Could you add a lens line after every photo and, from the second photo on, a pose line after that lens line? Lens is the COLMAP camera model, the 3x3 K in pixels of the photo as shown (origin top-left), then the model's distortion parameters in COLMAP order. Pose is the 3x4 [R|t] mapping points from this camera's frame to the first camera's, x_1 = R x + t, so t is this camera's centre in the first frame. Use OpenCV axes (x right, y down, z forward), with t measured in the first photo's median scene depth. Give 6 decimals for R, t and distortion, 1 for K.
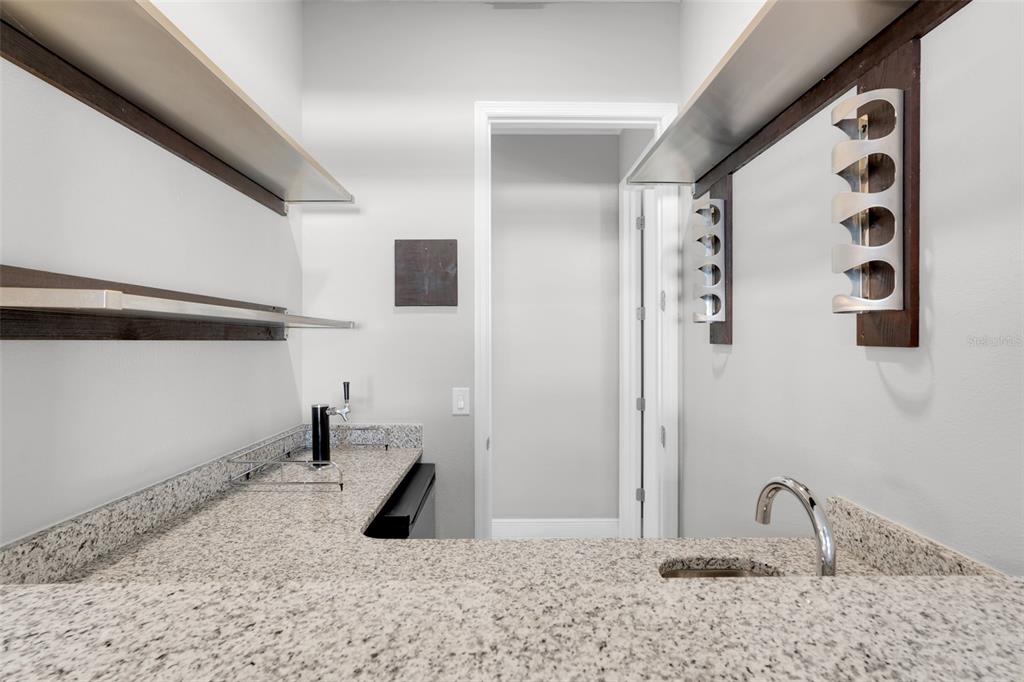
lens RADIAL K [[443.8, 0, 510.2], [0, 443.8, 338.0], [0, 0, 1]] dist [-0.008256, 0.005118]
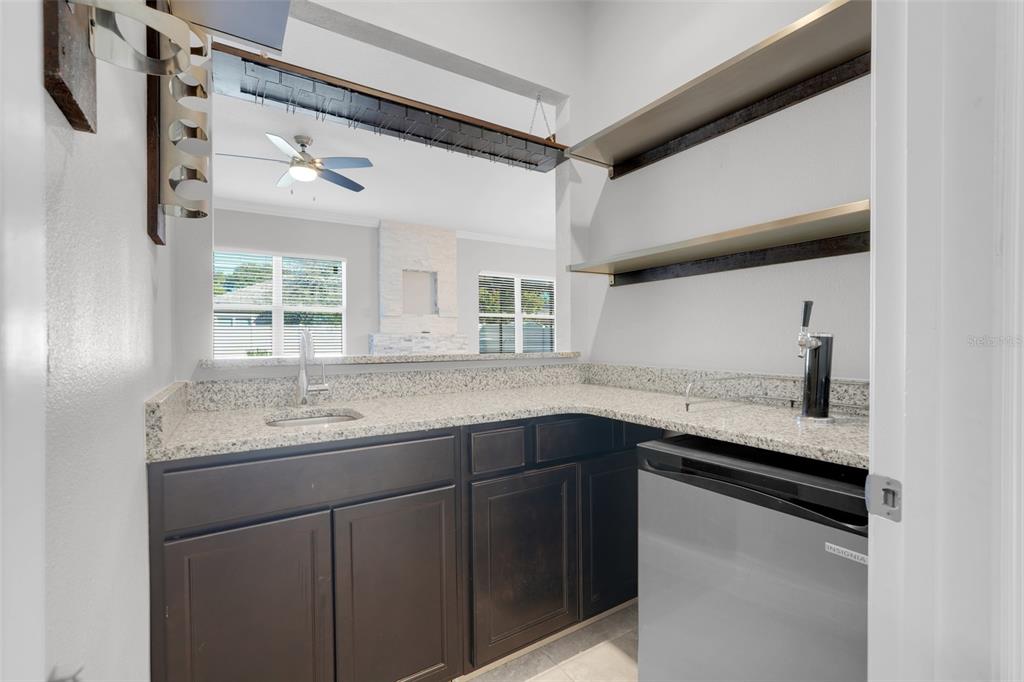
lens RADIAL K [[443.8, 0, 511.4], [0, 443.8, 344.5], [0, 0, 1]] dist [-0.008256, 0.005118]
pose [[-0.845478, -0.002786, -0.534002, 0.506952], [-0.002692, 0.999996, -0.000955, 0.218682], [0.534003, 0.000630, -0.845482, 1.740335]]
